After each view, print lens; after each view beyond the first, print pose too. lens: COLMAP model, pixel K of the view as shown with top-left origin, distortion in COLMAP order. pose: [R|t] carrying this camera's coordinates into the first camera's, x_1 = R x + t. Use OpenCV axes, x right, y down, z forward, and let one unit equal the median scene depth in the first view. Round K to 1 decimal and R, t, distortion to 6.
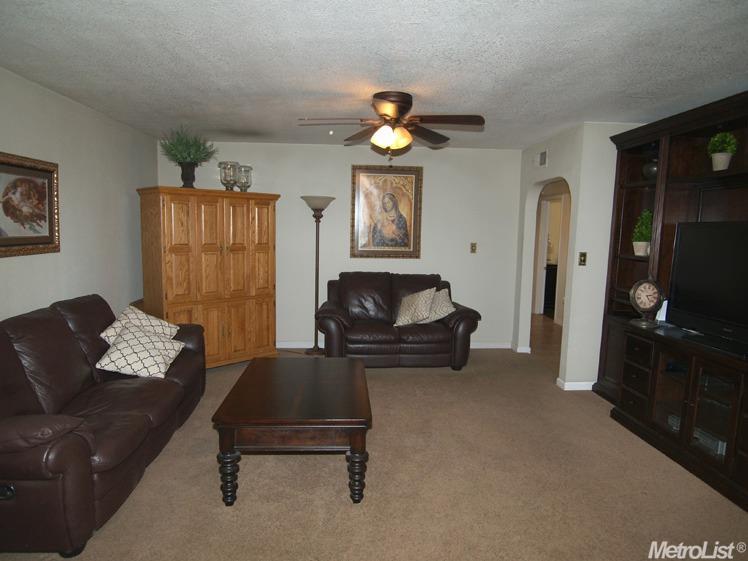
lens RADIAL K [[472.9, 0, 370.0], [0, 472.9, 275.0], [0, 0, 1]] dist [-0.016084, -0.002566]
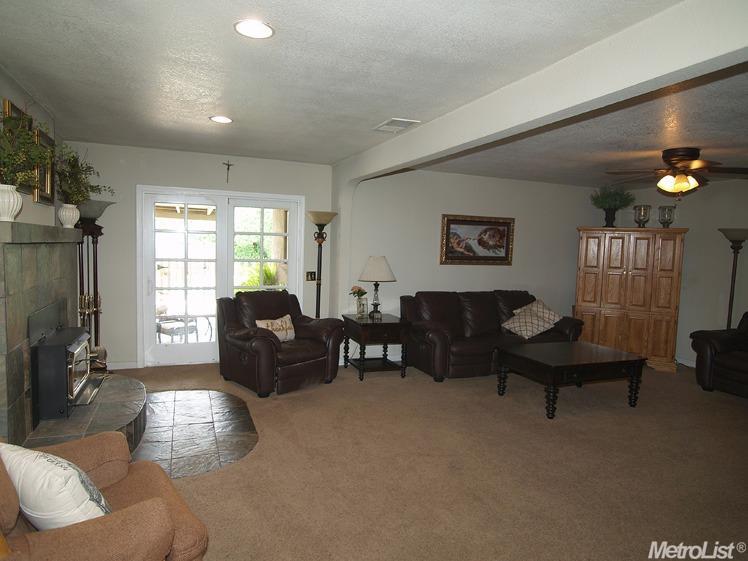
lens RADIAL K [[472.9, 0, 368.7], [0, 472.9, 281.1], [0, 0, 1]] dist [-0.016084, -0.002566]
pose [[0.322733, 0.067486, -0.944081, 0.985153], [-0.121176, 0.992193, 0.029502, 0.027298], [0.938701, 0.104879, 0.328391, -0.142347]]
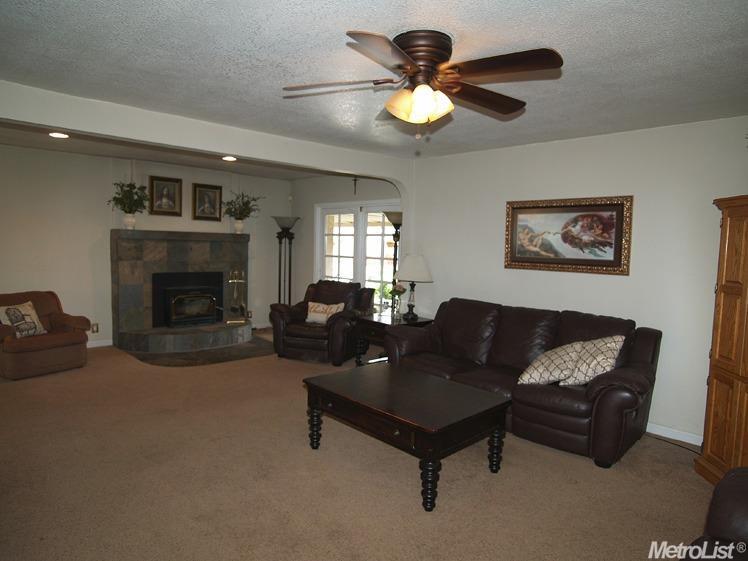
lens RADIAL K [[472.9, 0, 370.4], [0, 472.9, 279.0], [0, 0, 1]] dist [-0.016084, -0.002566]
pose [[-0.761101, 0.029614, -0.647957, 0.544301], [-0.092519, 0.983787, 0.153636, -0.165496], [0.642002, 0.176881, -0.746021, 1.538891]]
